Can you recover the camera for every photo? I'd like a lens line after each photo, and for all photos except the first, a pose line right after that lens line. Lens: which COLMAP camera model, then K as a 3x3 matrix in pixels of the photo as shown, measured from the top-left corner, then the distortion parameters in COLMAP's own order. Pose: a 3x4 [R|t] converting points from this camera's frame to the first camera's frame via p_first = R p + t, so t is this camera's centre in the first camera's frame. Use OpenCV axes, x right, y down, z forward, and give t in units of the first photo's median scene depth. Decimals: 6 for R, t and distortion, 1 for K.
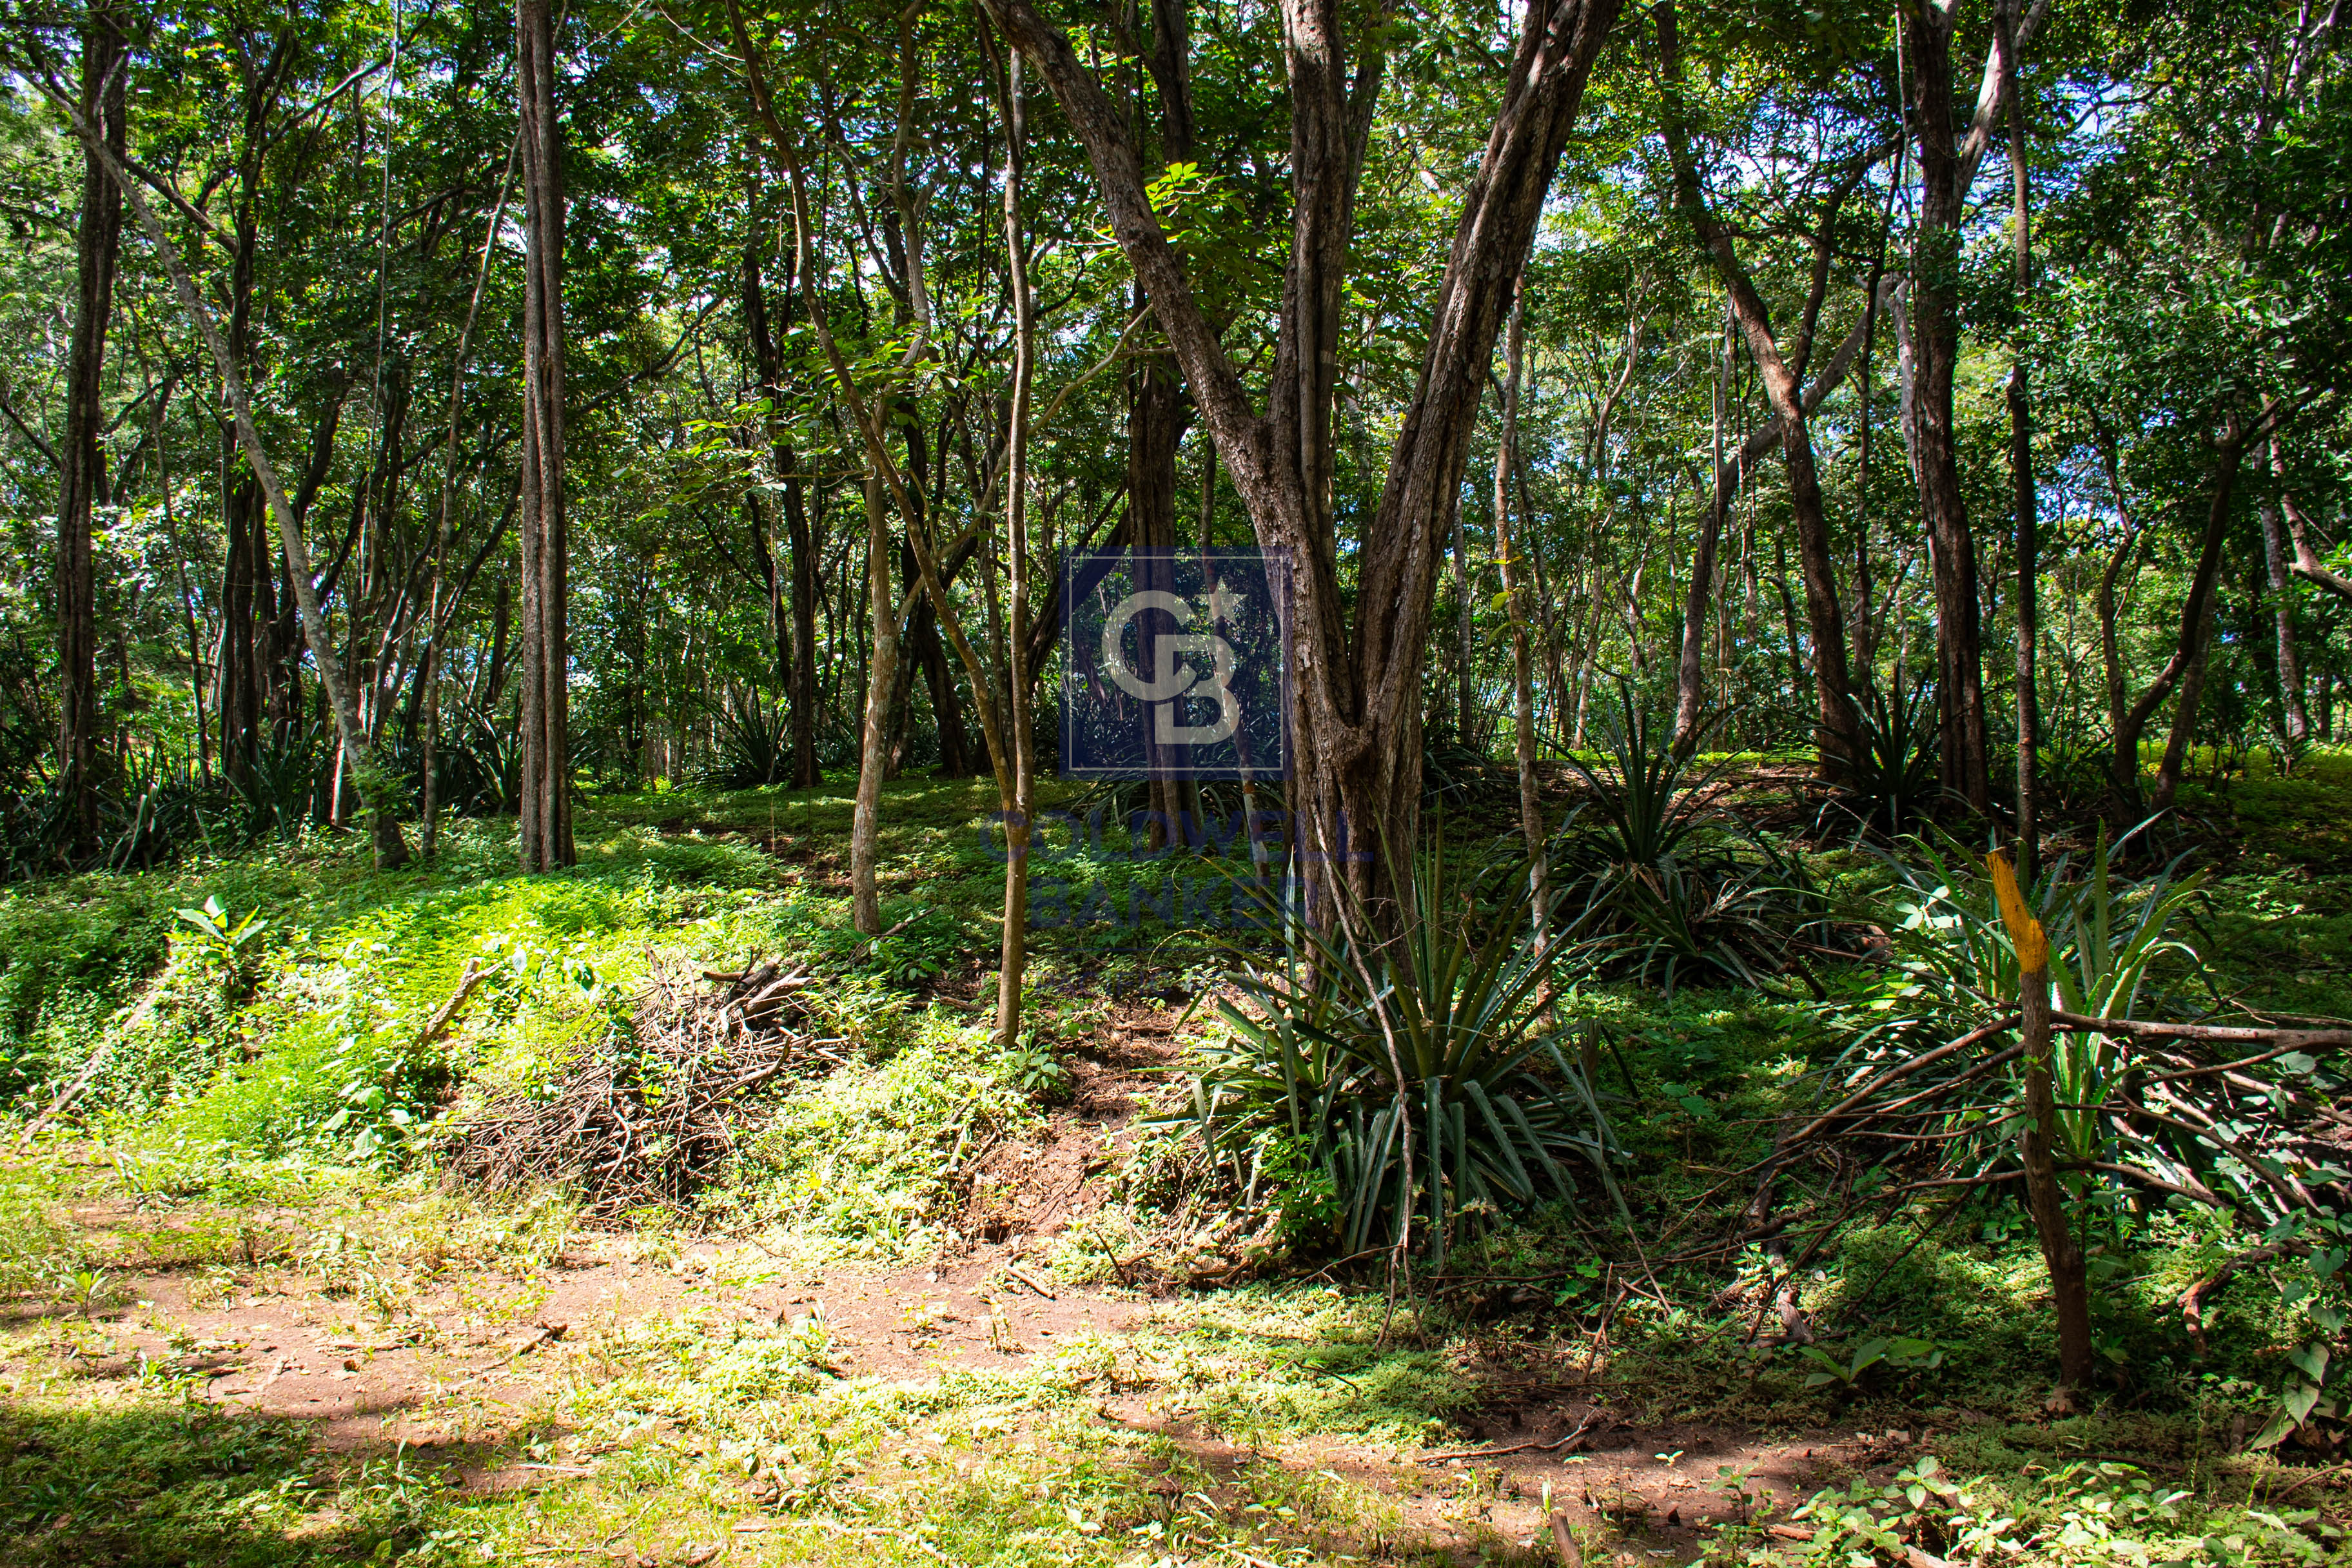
lens RADIAL K [[1890.3, 0, 1176.0], [0, 1890.3, 784.0], [0, 0, 1]] dist [-0.125595, 0.013708]
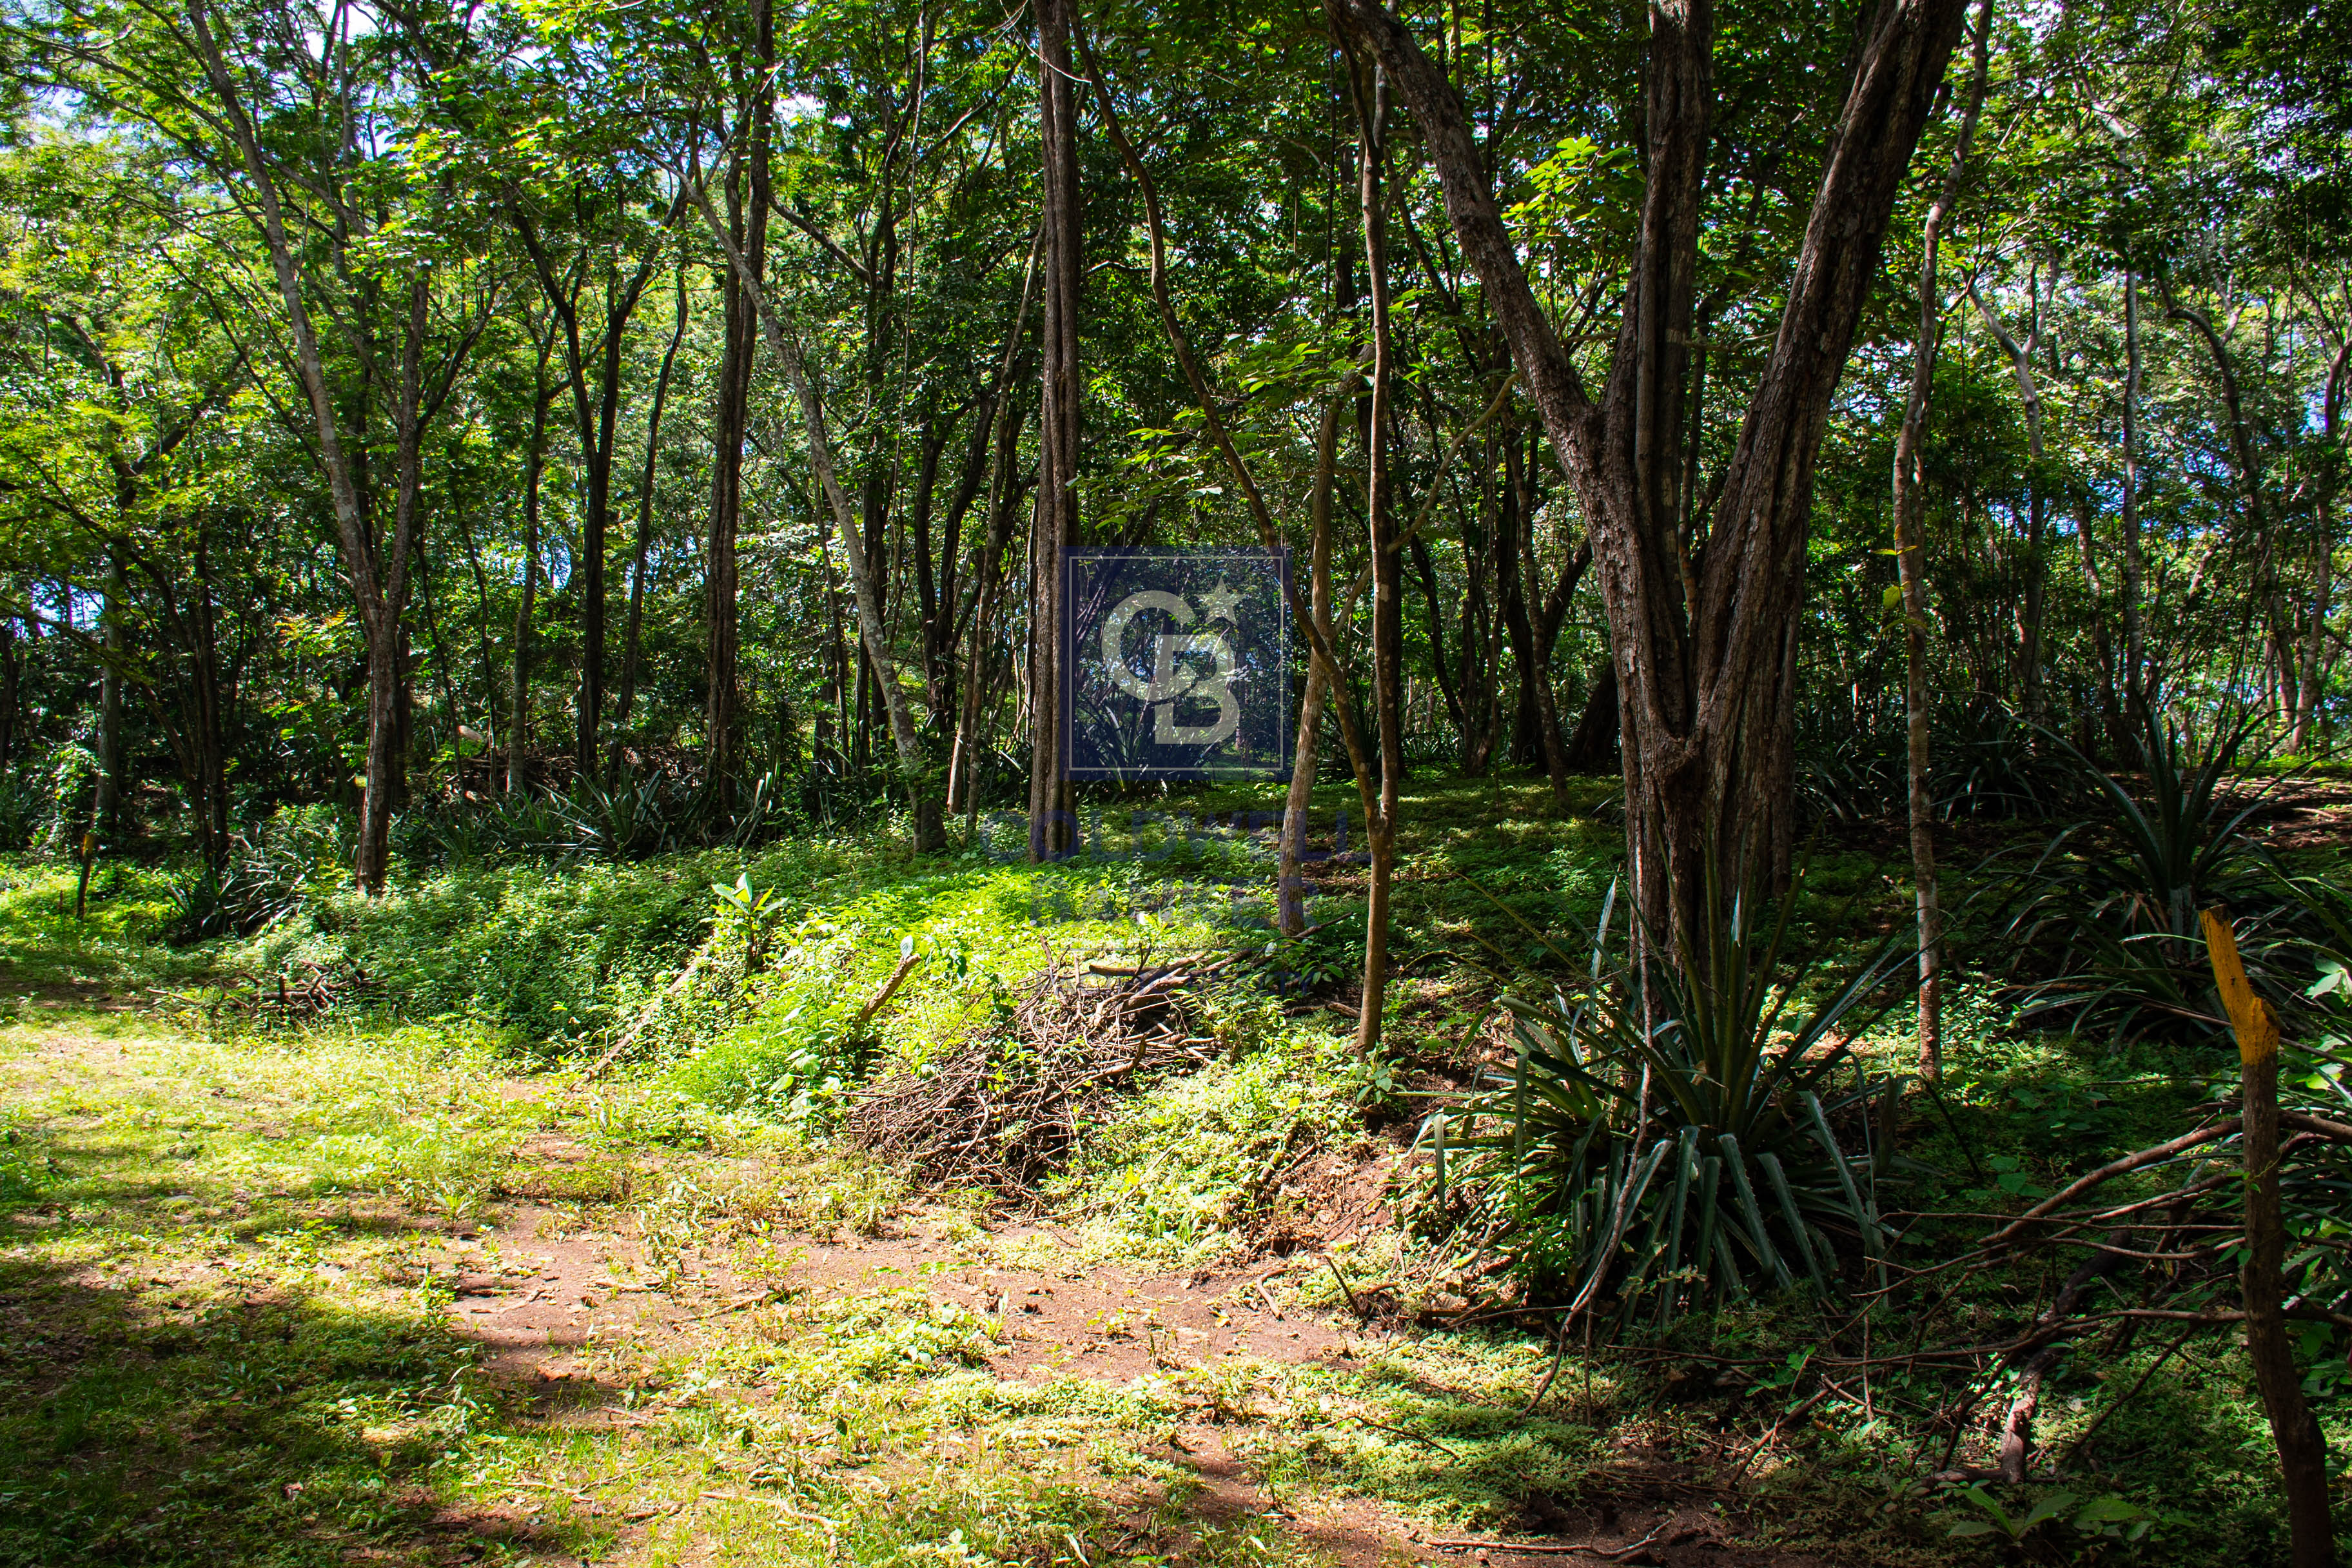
lens RADIAL K [[1890.3, 0, 1176.0], [0, 1890.3, 784.0], [0, 0, 1]] dist [-0.125595, 0.013708]
pose [[0.918186, 0.017929, -0.395744, 0.221653], [-0.015195, 0.999834, 0.010041, -0.012497], [0.395858, -0.003206, 0.918306, 0.063768]]
